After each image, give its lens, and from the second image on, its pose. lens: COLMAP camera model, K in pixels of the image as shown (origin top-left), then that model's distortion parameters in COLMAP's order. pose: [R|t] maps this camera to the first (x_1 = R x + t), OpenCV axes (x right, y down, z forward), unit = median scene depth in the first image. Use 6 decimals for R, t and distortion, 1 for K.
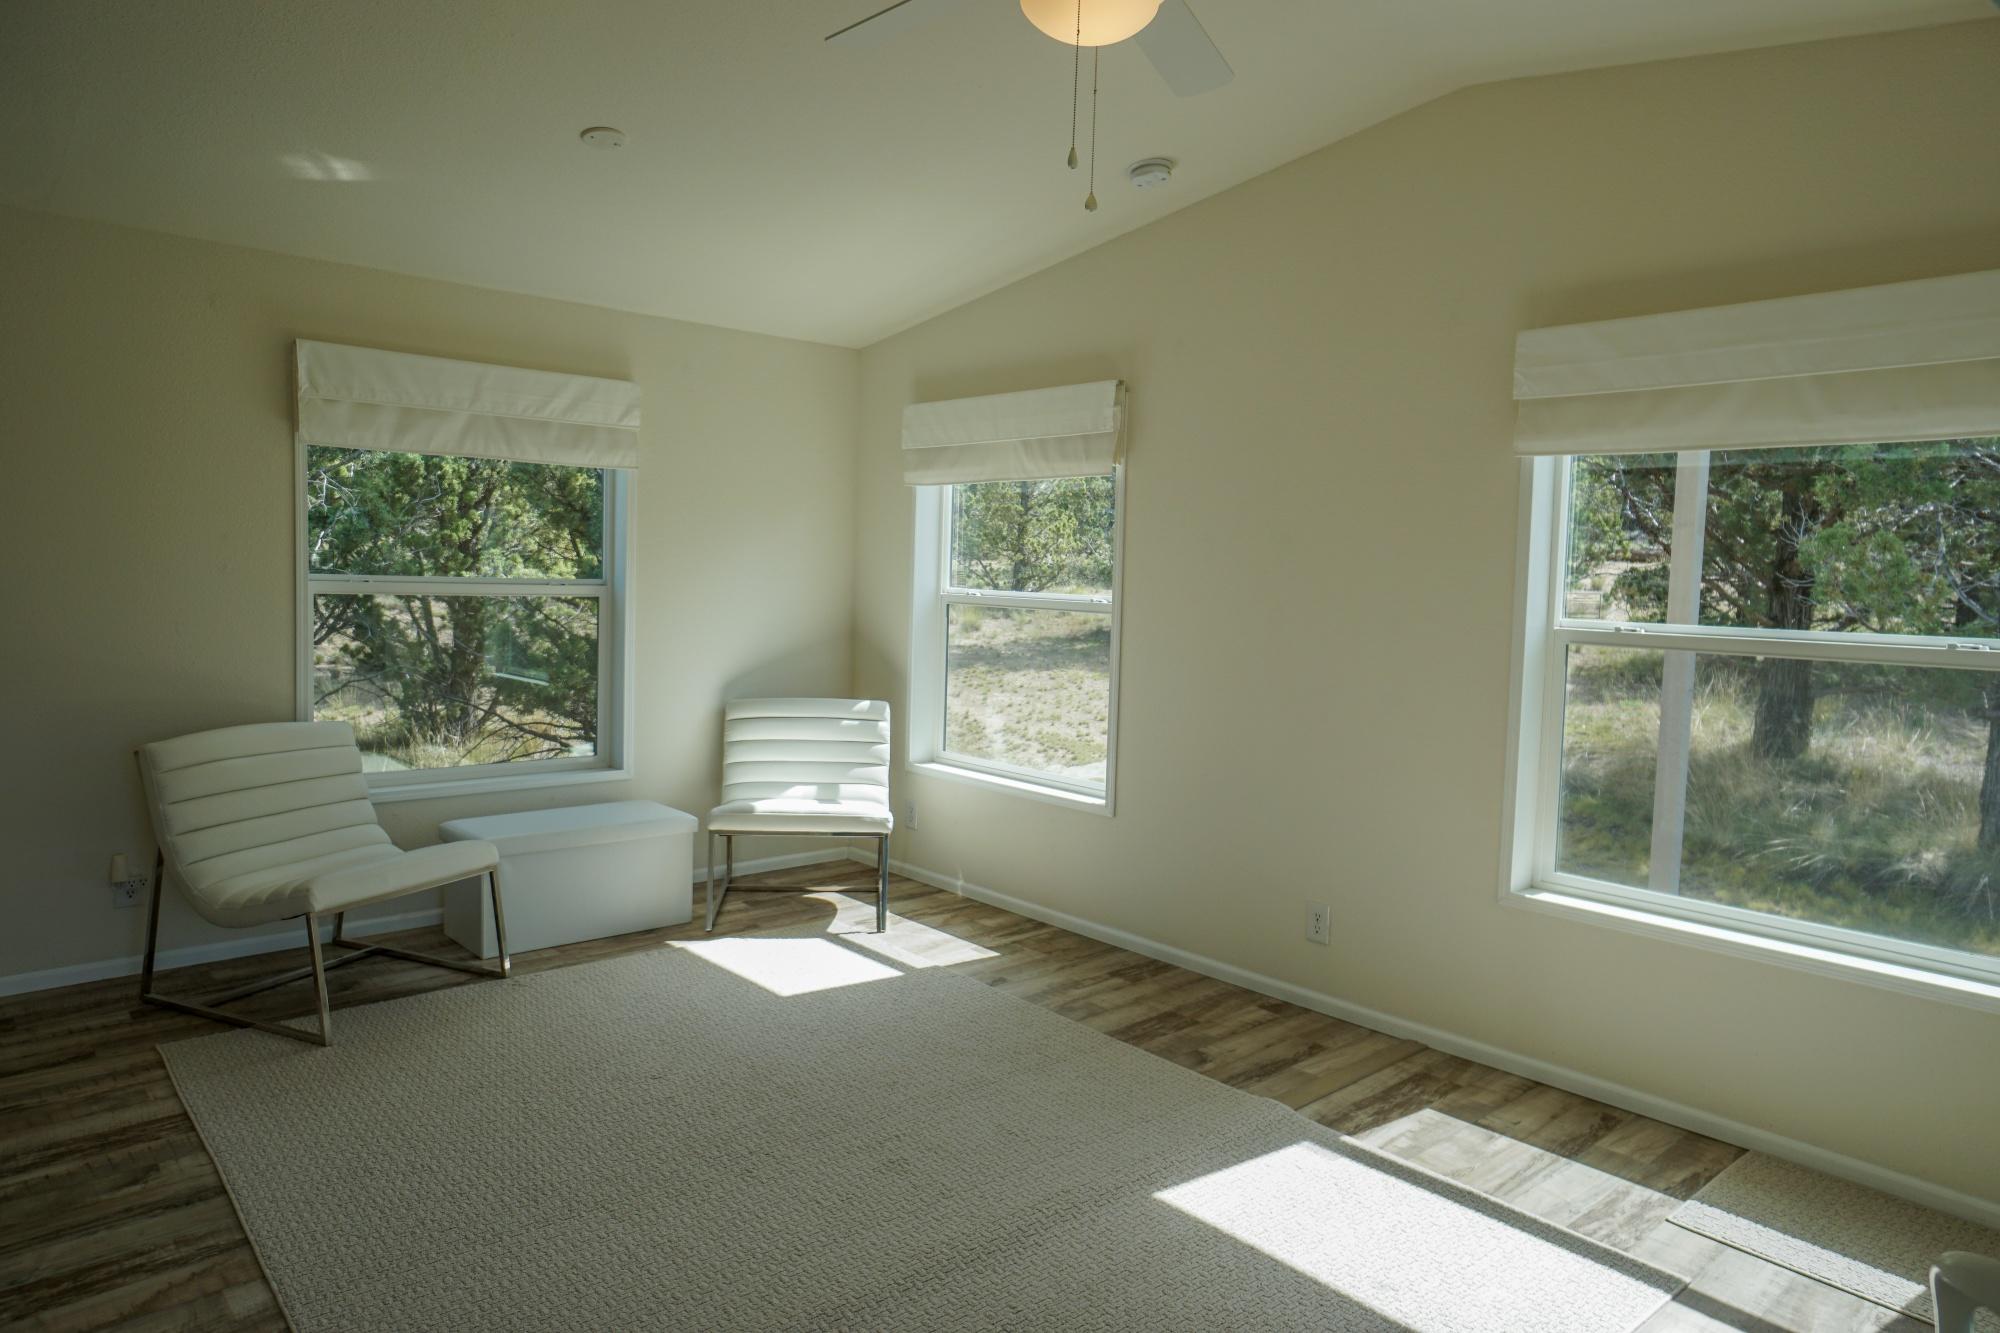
lens RADIAL K [[1277.9, 0, 996.1], [0, 1277.9, 669.8], [0, 0, 1]] dist [0.005734, 0.004504]
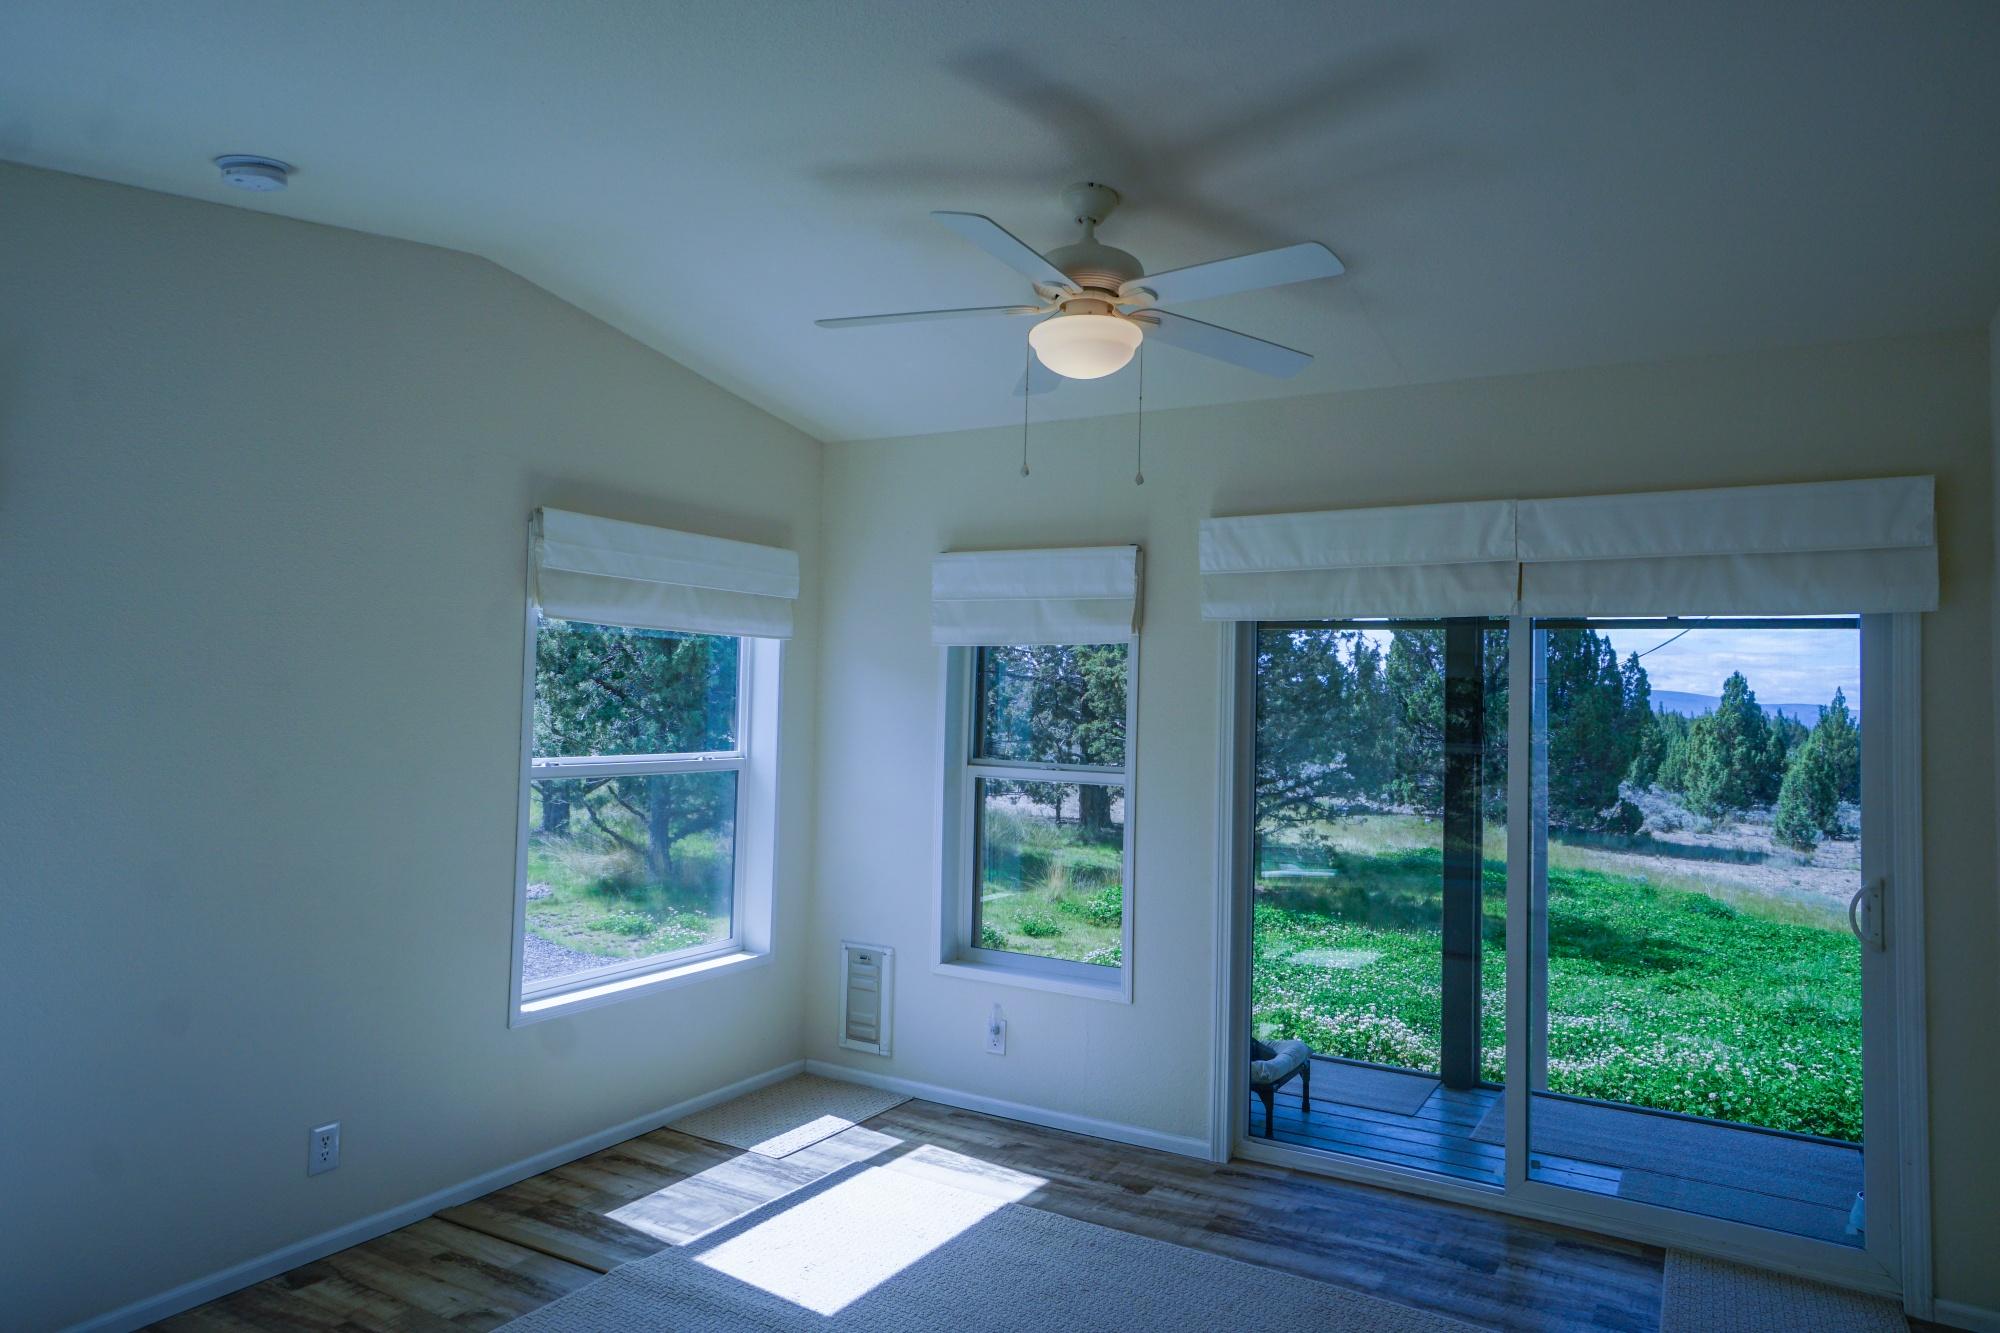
lens RADIAL K [[1277.9, 0, 999.9], [0, 1277.9, 661.8], [0, 0, 1]] dist [0.005734, 0.004504]
pose [[-0.324920, 0.001414, 0.945740, -0.824821], [0.039337, 0.999154, 0.012021, -0.131426], [-0.944923, 0.041109, -0.324701, 1.039939]]
